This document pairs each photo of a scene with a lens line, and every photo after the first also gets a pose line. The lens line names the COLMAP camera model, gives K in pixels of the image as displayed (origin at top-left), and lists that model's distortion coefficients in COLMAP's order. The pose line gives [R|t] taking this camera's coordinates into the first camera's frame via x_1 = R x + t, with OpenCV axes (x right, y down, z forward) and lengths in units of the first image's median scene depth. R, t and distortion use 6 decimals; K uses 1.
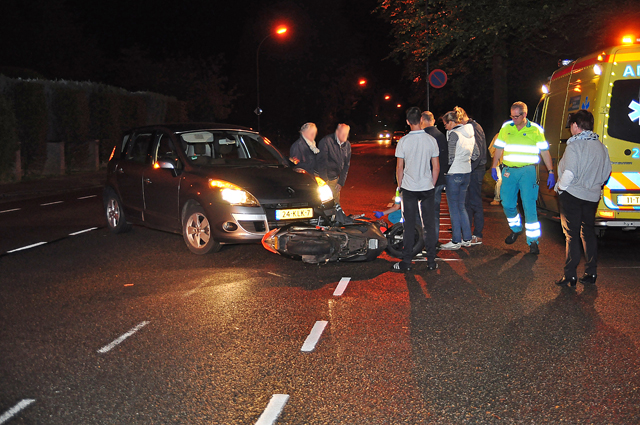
lens RADIAL K [[885.9, 0, 320.0], [0, 885.9, 212.5], [0, 0, 1]] dist [0.100883, 0.069959]
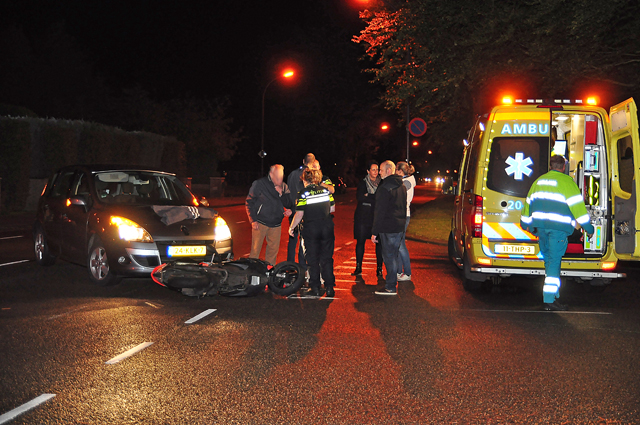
lens RADIAL K [[925.3, 0, 320.0], [0, 925.3, 212.5], [0, 0, 1]] dist [0.089858, 0.009306]
pose [[0.998903, 0.031853, -0.034327, 0.160948], [-0.033583, 0.998131, -0.051055, 0.006985], [0.032636, 0.052151, 0.998106, -0.112870]]
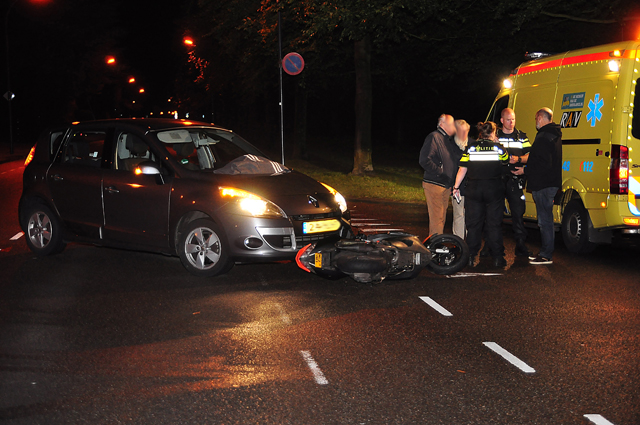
lens RADIAL K [[1104.4, 0, 320.0], [0, 1104.4, 212.5], [0, 0, 1]] dist [0.171756, 0.057072]
pose [[0.967281, -0.013883, 0.253327, -0.288078], [0.016508, 0.999830, -0.008241, -0.003081], [-0.253169, 0.012153, 0.967346, -0.042448]]
